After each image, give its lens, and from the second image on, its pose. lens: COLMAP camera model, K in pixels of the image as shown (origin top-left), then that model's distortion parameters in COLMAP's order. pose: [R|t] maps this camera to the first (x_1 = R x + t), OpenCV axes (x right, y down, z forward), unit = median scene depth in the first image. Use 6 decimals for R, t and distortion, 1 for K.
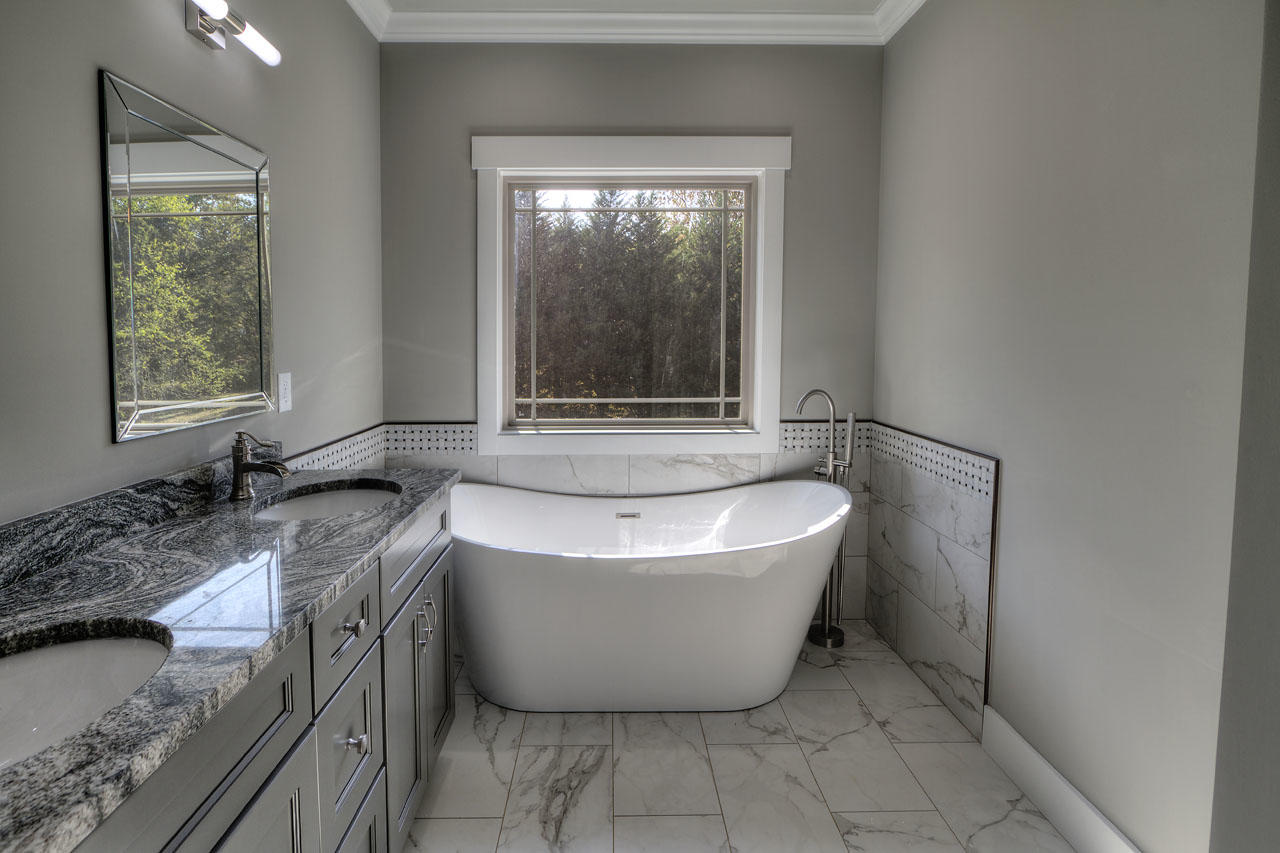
lens RADIAL K [[597.1, 0, 634.7], [0, 597.1, 426.3], [0, 0, 1]] dist [-0.020992, -0.001050]
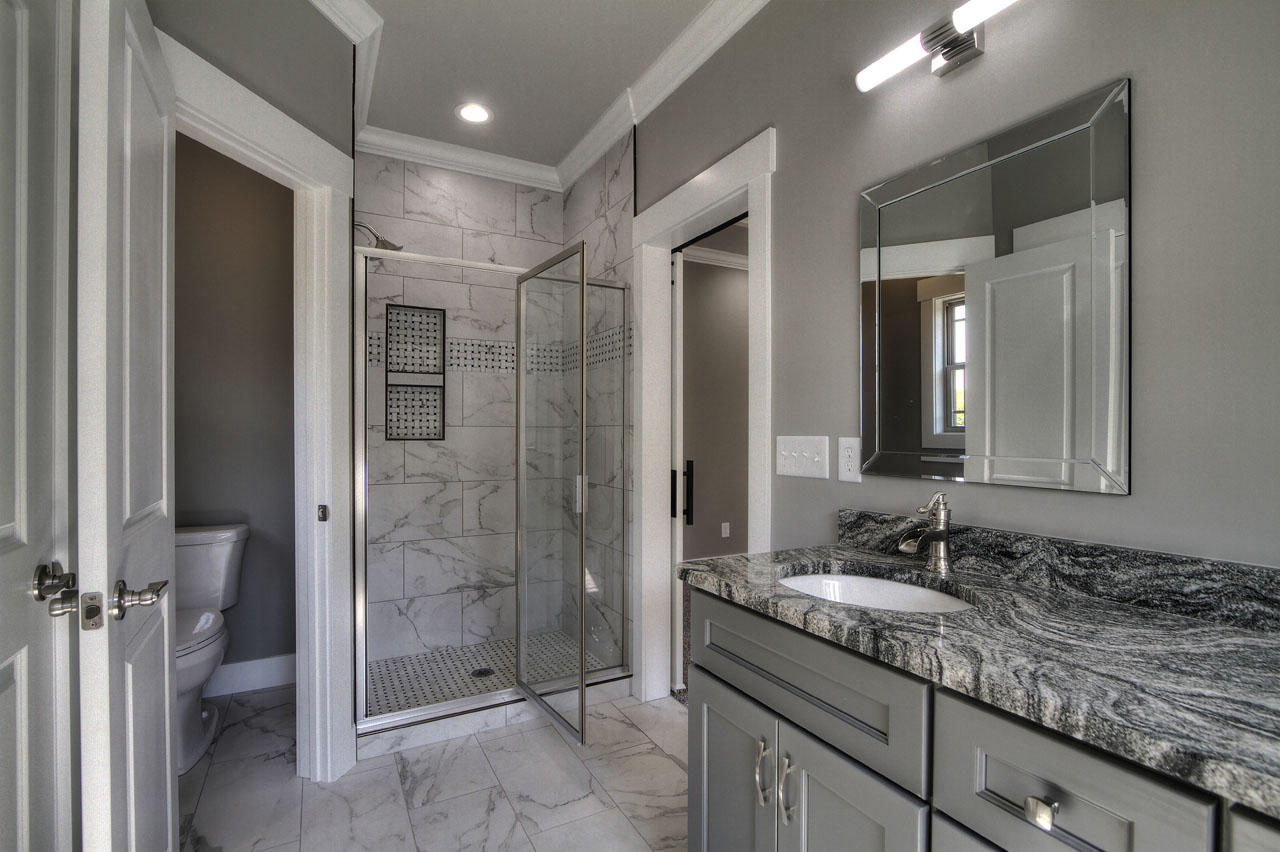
lens RADIAL K [[597.1, 0, 639.6], [0, 597.1, 430.2], [0, 0, 1]] dist [-0.020992, -0.001050]
pose [[-0.891713, -0.001034, -0.452601, 0.211625], [-0.064539, 0.990069, 0.124893, -0.116337], [0.447977, 0.140580, -0.882924, 1.447558]]
